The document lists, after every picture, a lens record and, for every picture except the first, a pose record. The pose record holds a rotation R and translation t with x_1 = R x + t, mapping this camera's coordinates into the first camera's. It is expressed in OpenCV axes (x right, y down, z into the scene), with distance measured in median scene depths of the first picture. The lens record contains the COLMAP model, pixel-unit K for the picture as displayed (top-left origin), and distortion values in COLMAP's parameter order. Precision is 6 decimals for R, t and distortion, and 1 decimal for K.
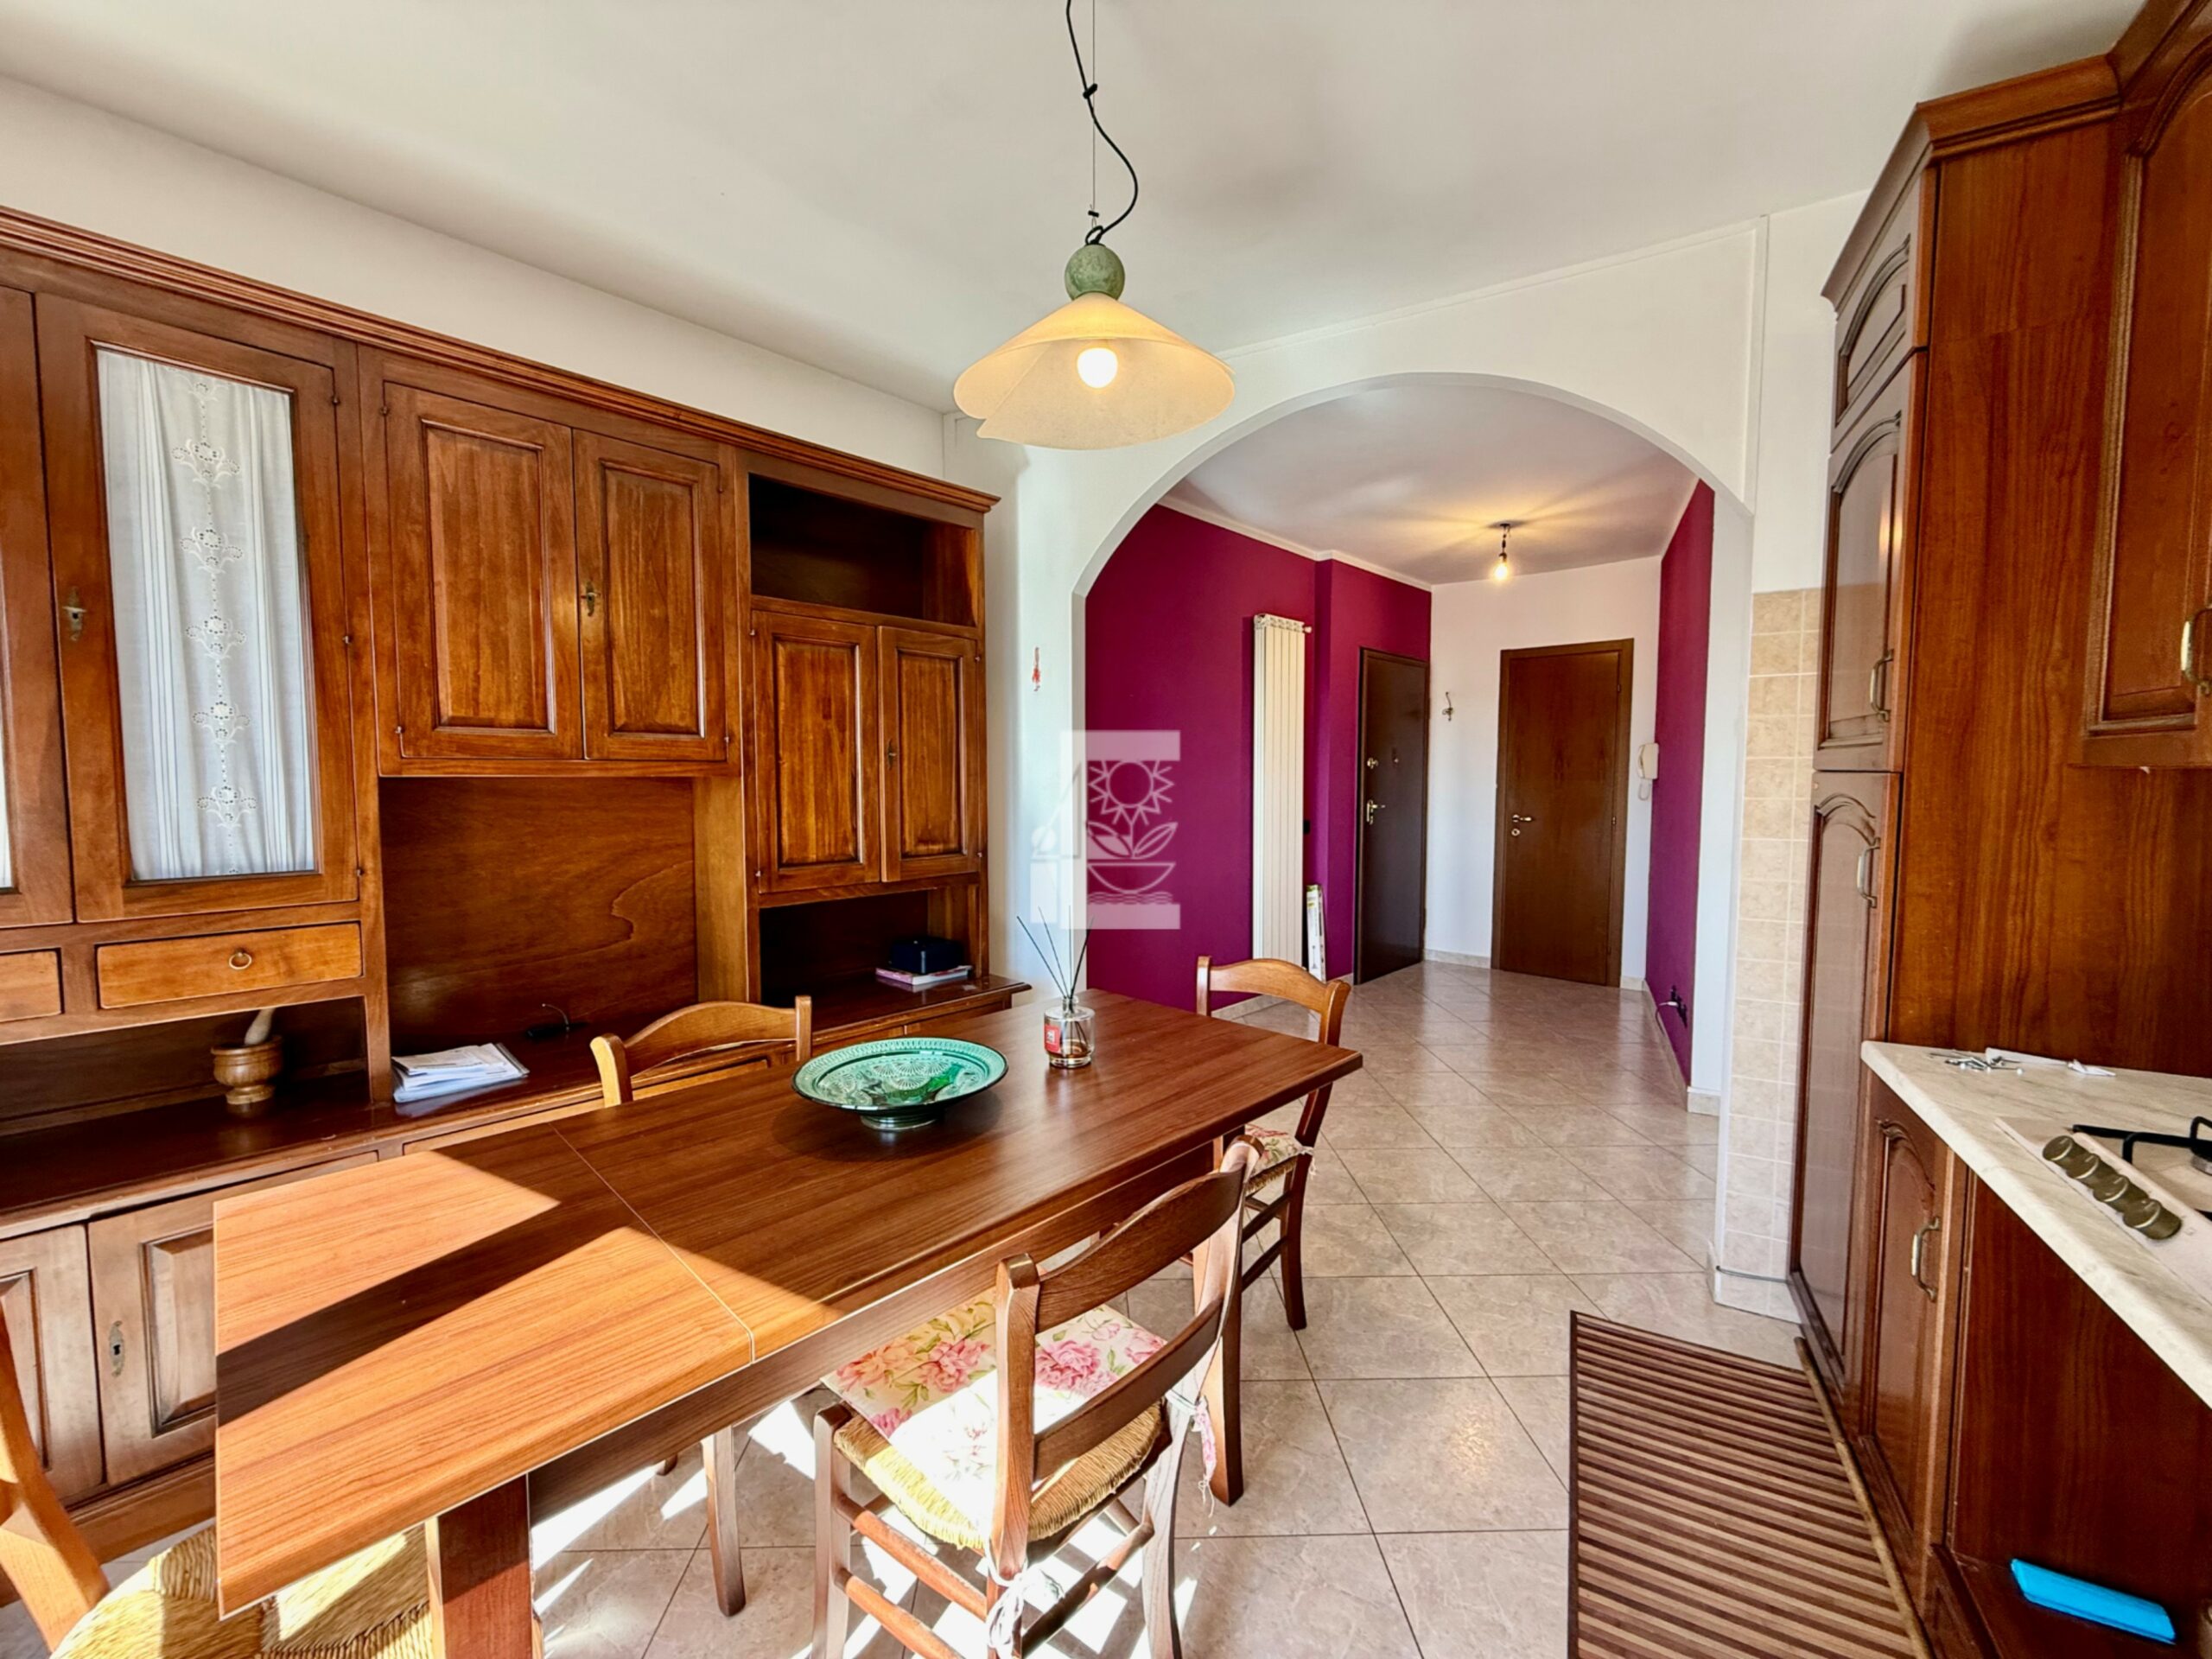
lens RADIAL K [[877.9, 0, 1099.0], [0, 877.9, 828.5], [0, 0, 1]] dist [-0.000098, -0.000010]
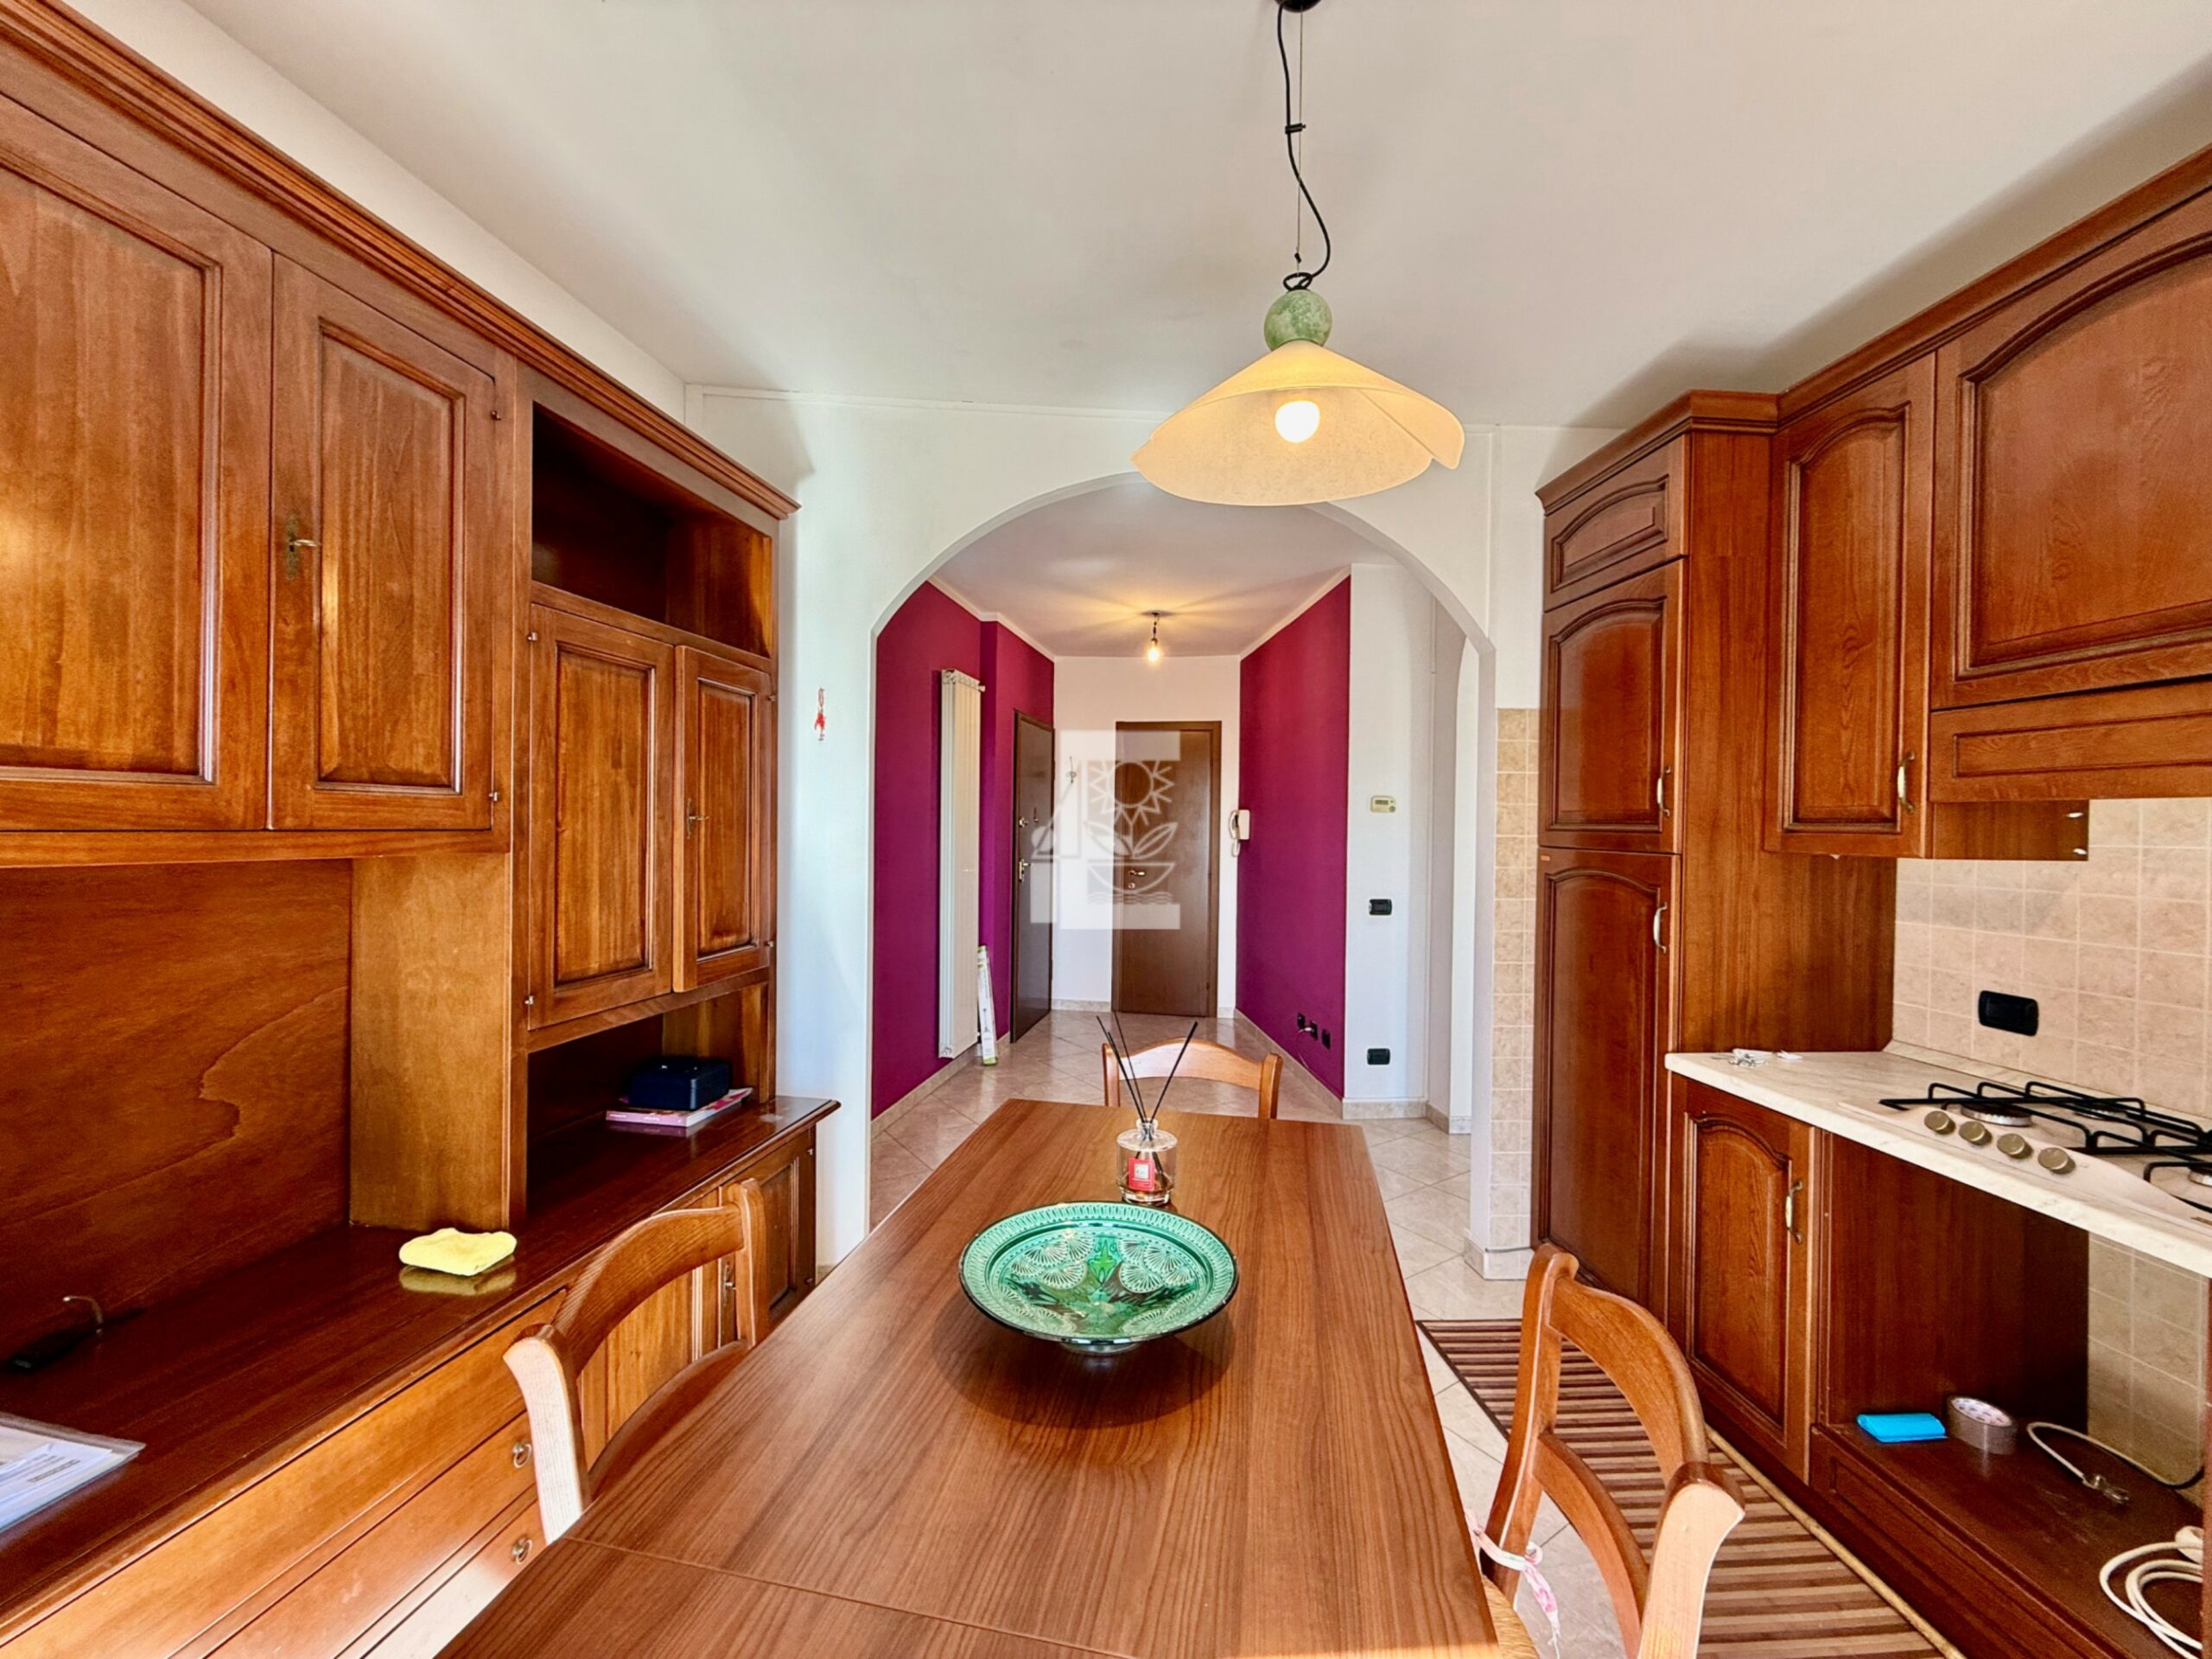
lens RADIAL K [[877.9, 0, 1099.0], [0, 877.9, 828.5], [0, 0, 1]] dist [-0.000098, -0.000010]
pose [[0.841025, 0.008973, 0.540921, -0.405015], [0.020619, 0.998604, -0.048623, -0.037782], [-0.540603, 0.052047, 0.839667, 0.223573]]
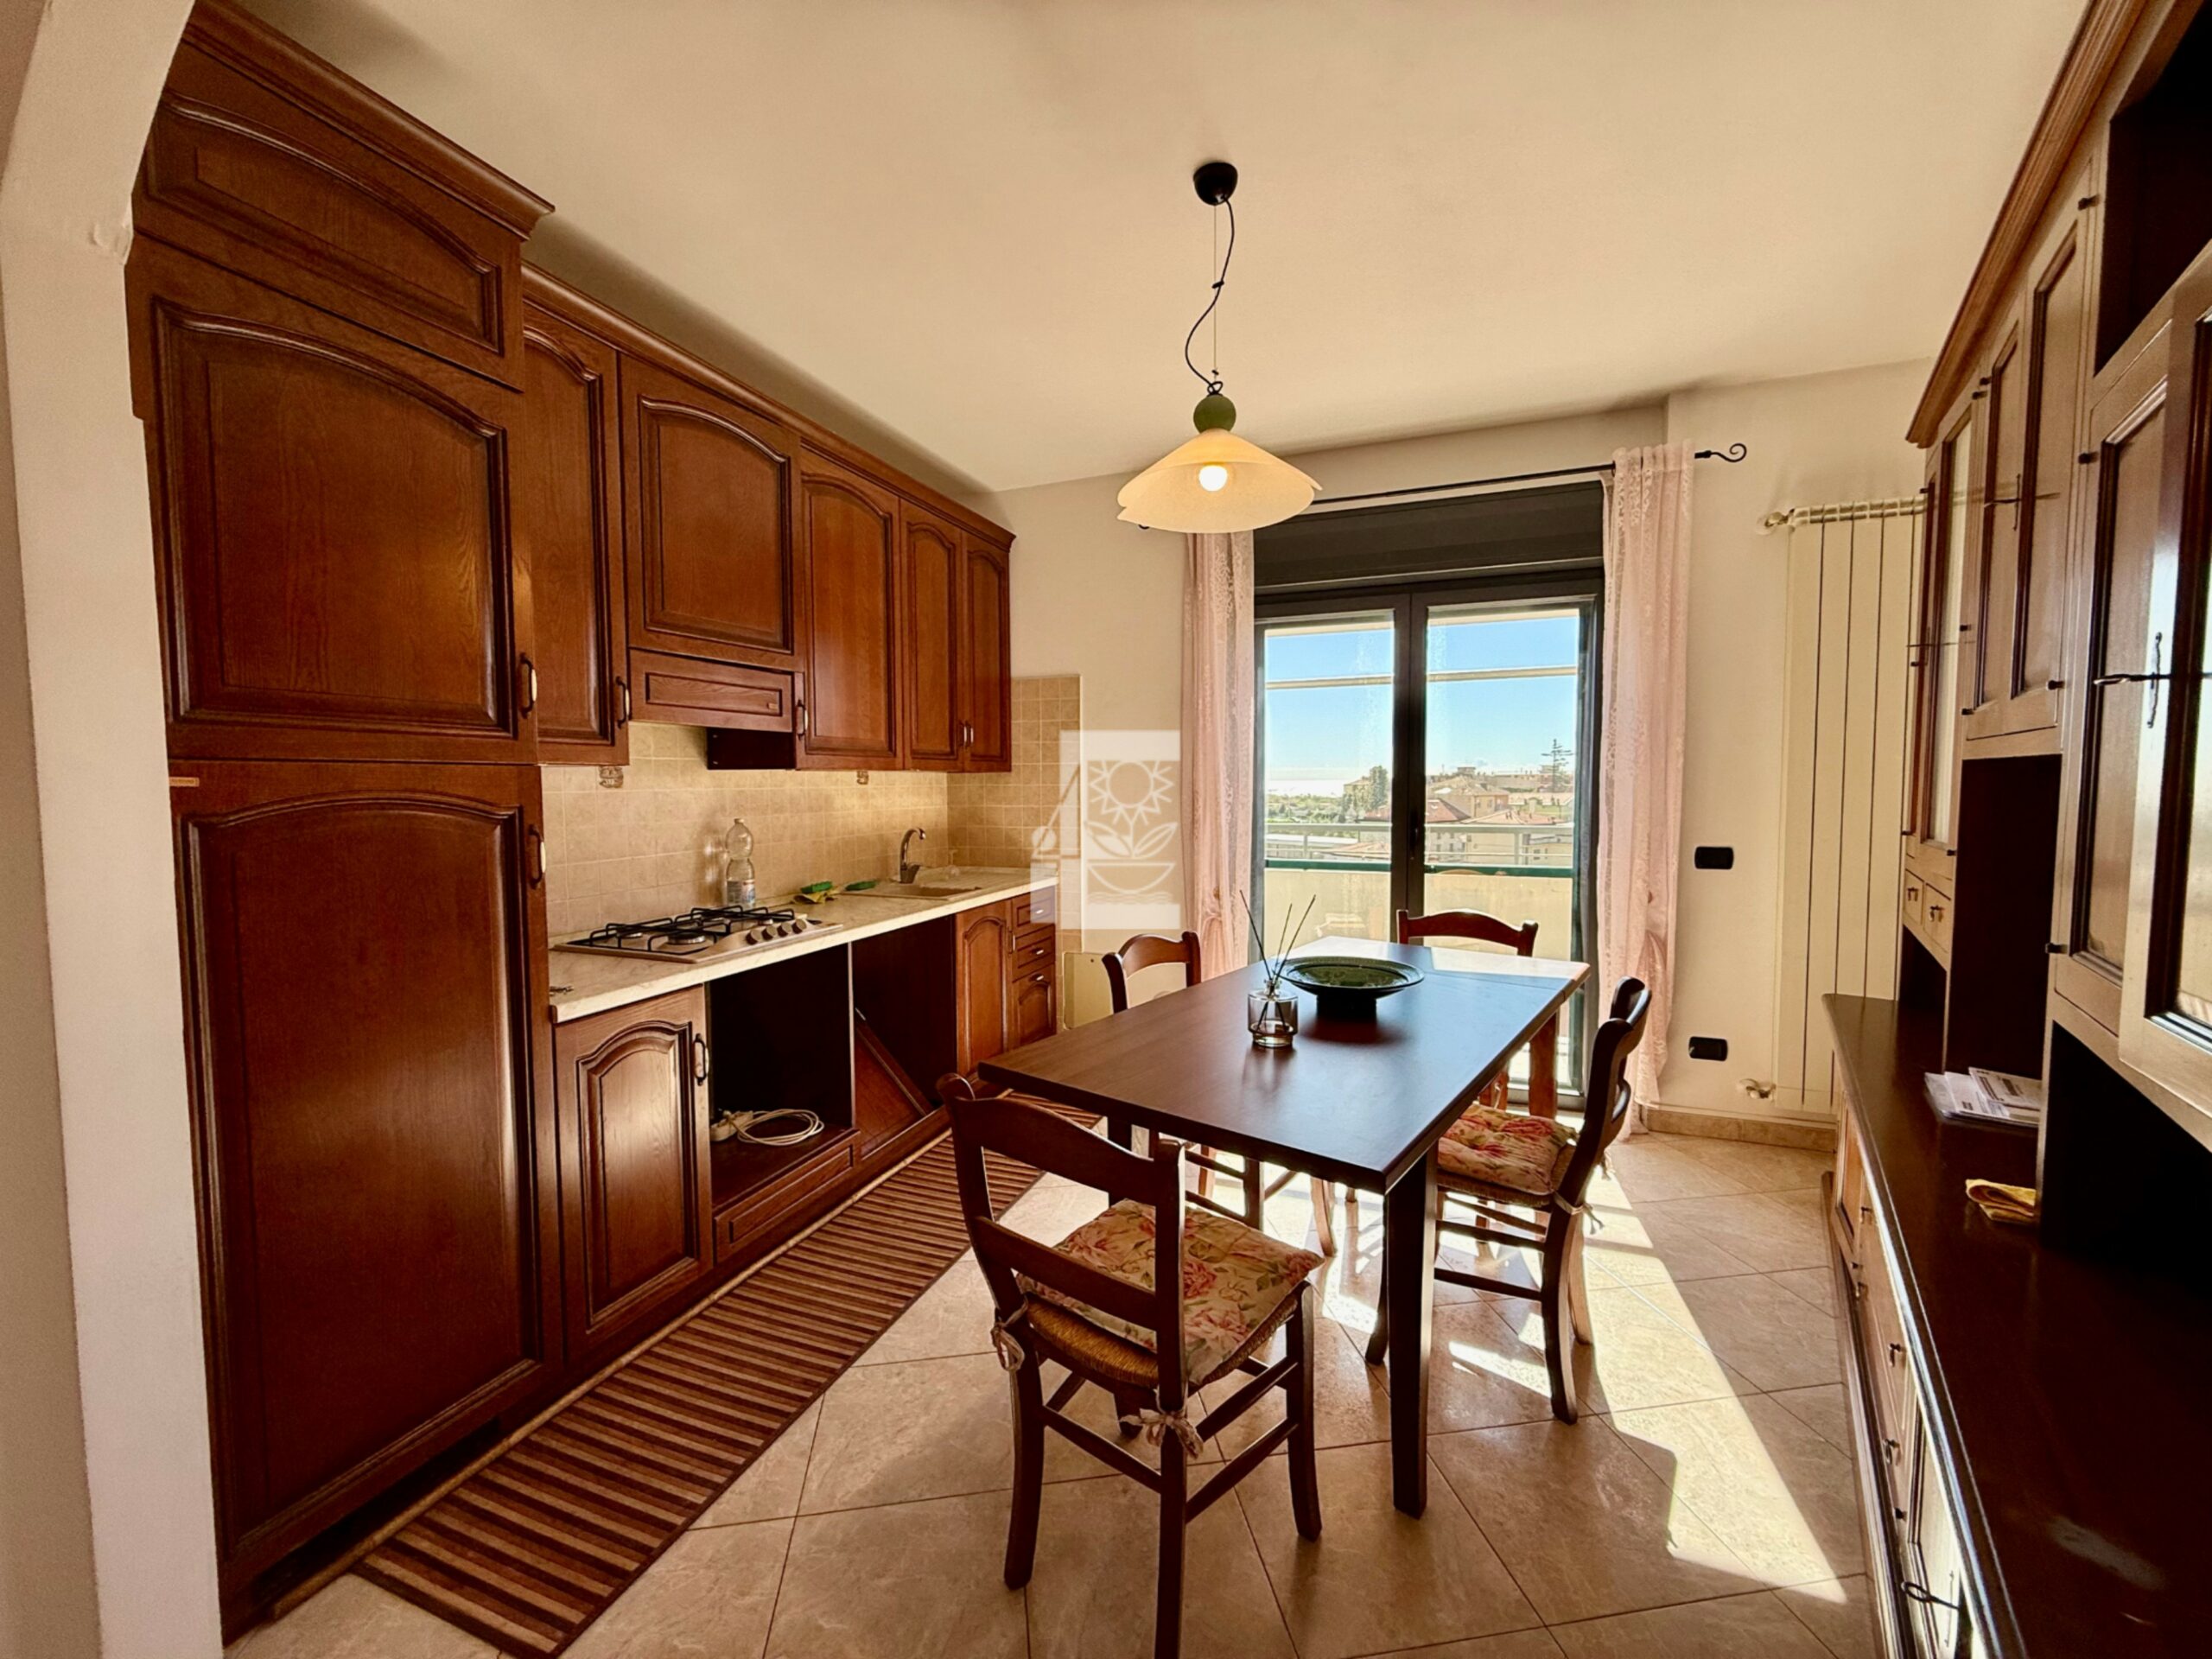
lens RADIAL K [[877.9, 0, 1099.0], [0, 877.9, 828.5], [0, 0, 1]] dist [-0.000098, -0.000010]
pose [[-0.992165, 0.015004, -0.124033, 0.222540], [0.000356, 0.993098, 0.117289, -0.077297], [0.124937, 0.116325, -0.985322, 1.485362]]
